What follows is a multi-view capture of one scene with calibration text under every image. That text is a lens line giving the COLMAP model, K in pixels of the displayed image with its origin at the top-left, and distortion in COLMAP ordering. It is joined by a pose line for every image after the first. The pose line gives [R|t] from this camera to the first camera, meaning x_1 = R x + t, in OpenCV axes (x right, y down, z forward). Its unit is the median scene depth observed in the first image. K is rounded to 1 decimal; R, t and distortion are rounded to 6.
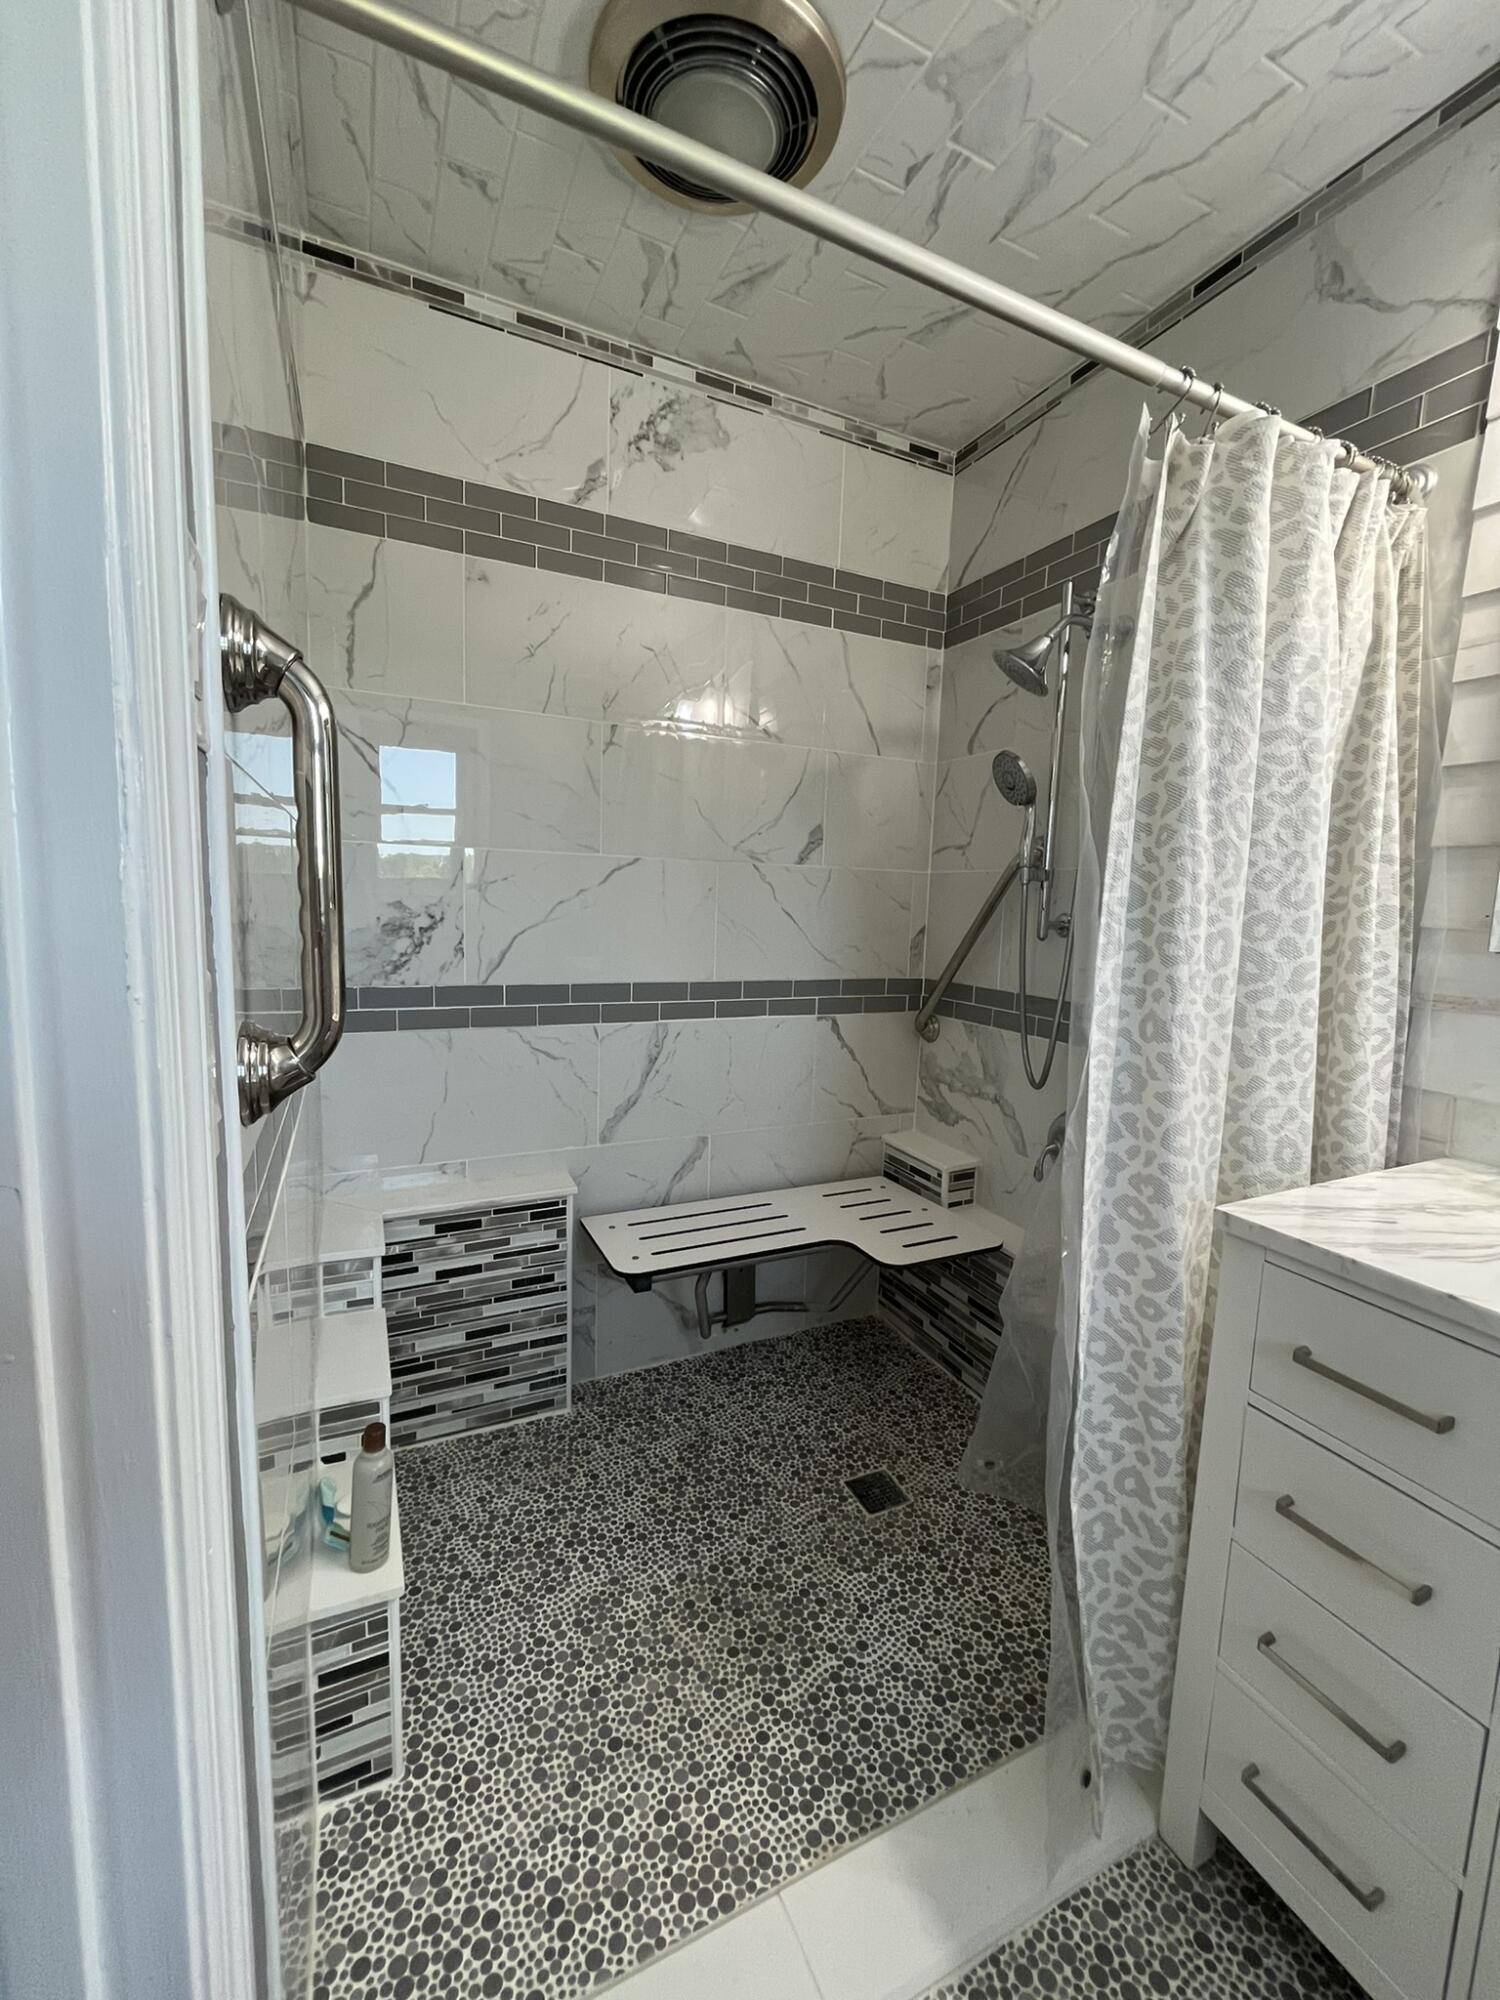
lens RADIAL K [[802.8, 0, 755.8], [0, 802.8, 992.7], [0, 0, 1]] dist [-0.002915, -0.000130]
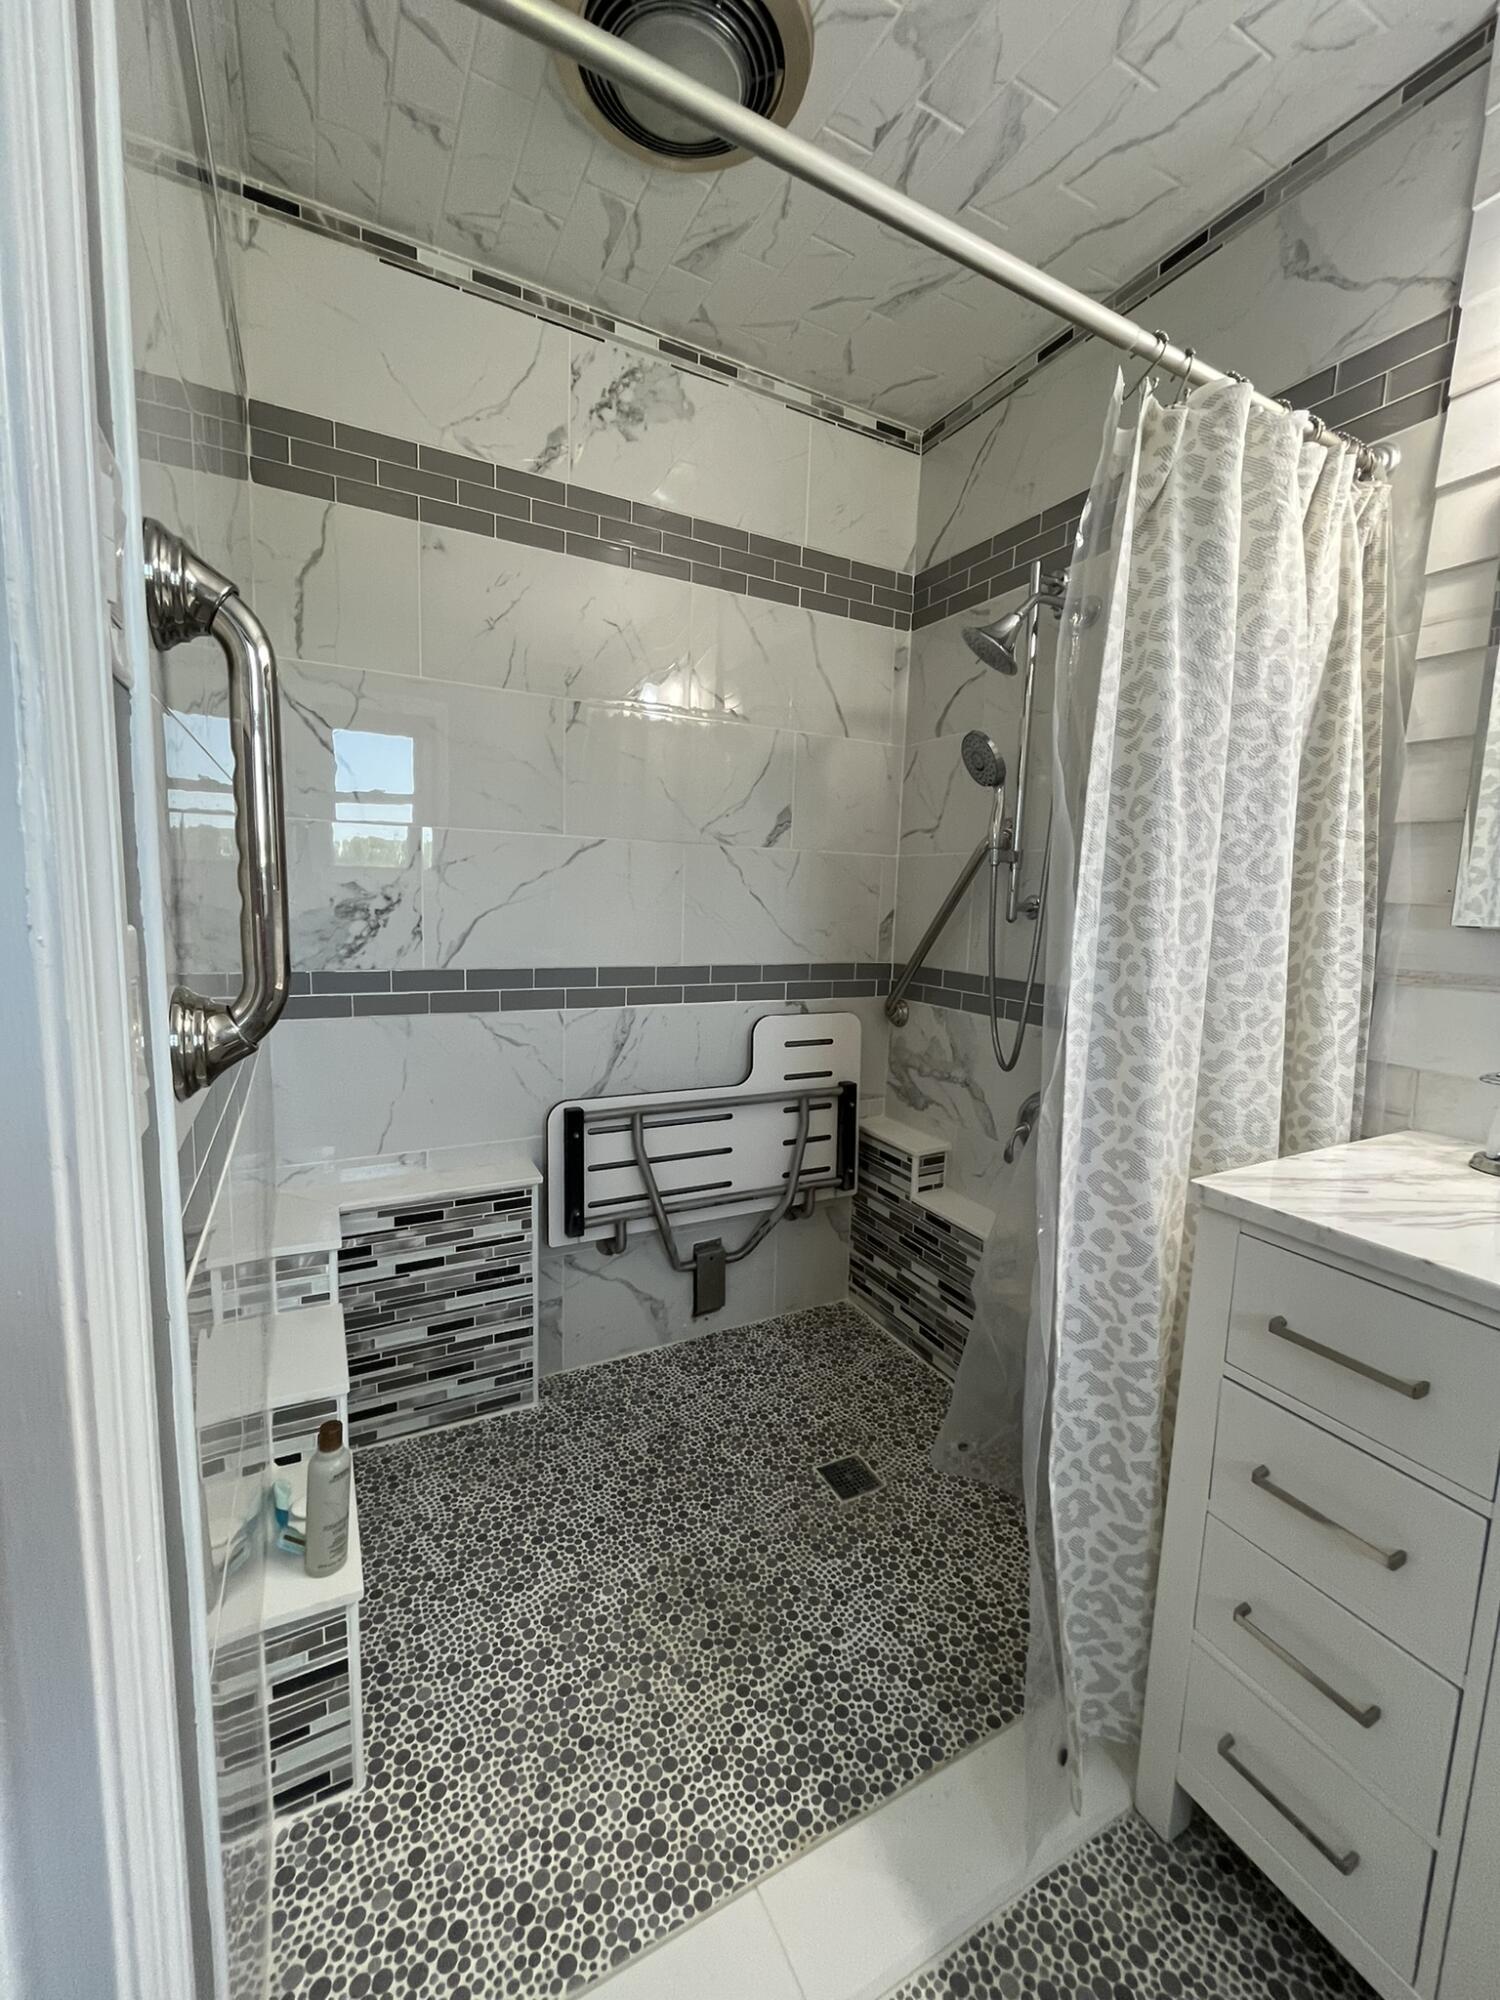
lens RADIAL K [[802.8, 0, 756.1], [0, 802.8, 991.5], [0, 0, 1]] dist [-0.002915, -0.000130]
pose [[0.999062, -0.005984, 0.042883, -0.005687], [0.005697, 0.999961, 0.006813, 0.018944], [-0.042922, -0.006562, 0.999057, 0.024211]]
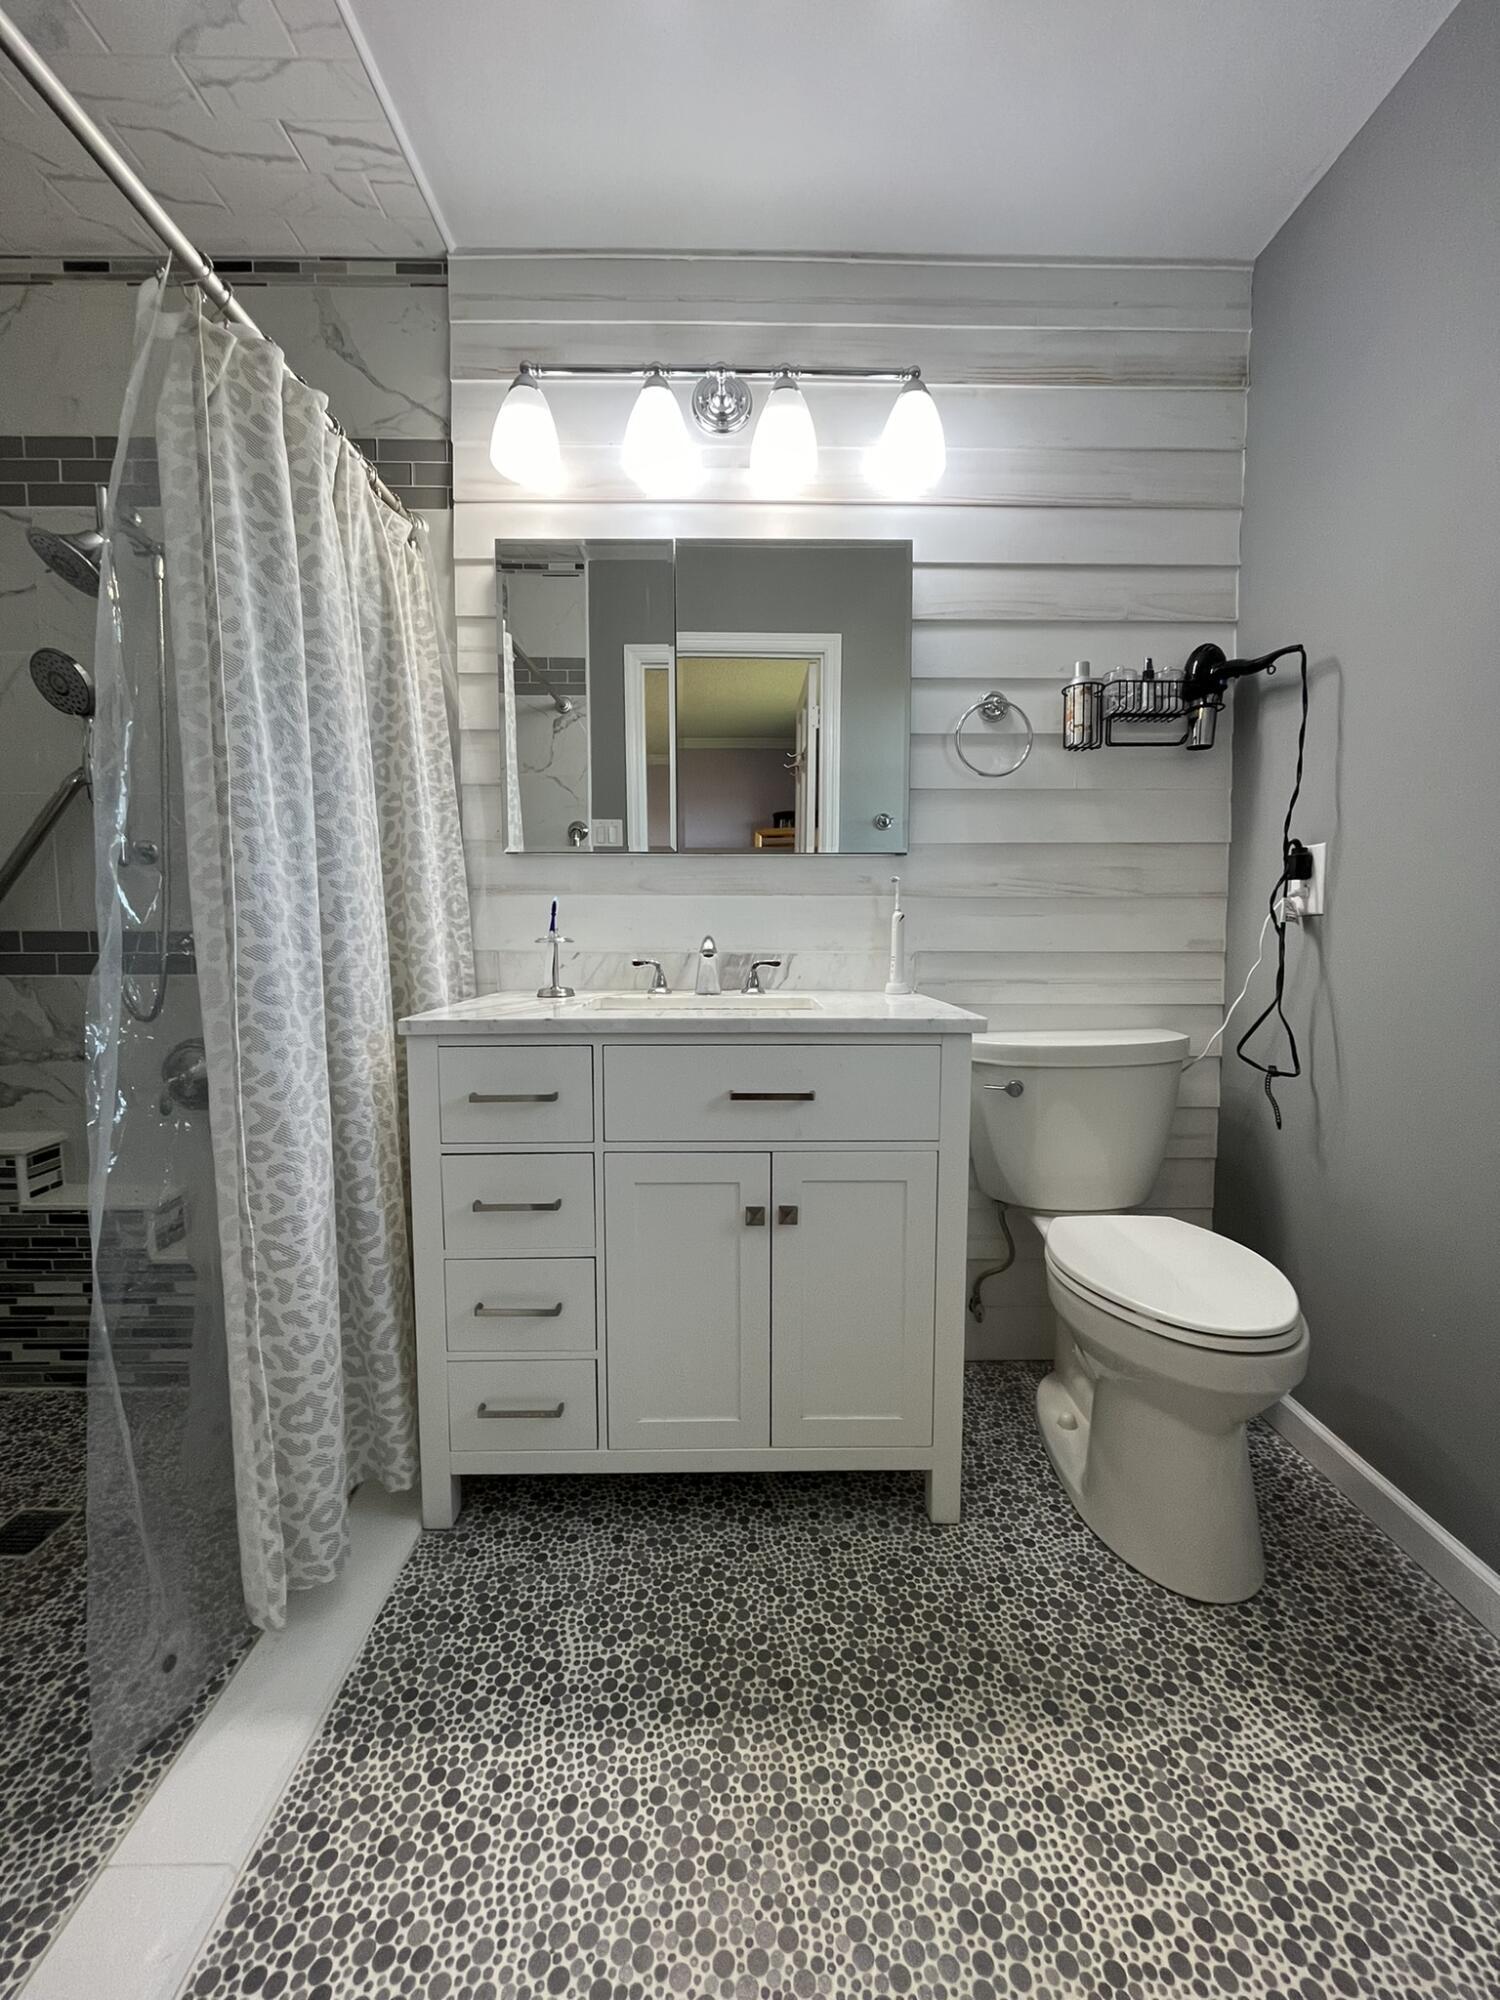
lens RADIAL K [[802.8, 0, 747.5], [0, 802.8, 992.9], [0, 0, 1]] dist [-0.002915, -0.000130]
pose [[0.424907, -0.108738, 0.898683, -0.298692], [0.120153, 0.990750, 0.063068, 0.169282], [-0.897228, 0.081182, 0.434041, -0.077792]]
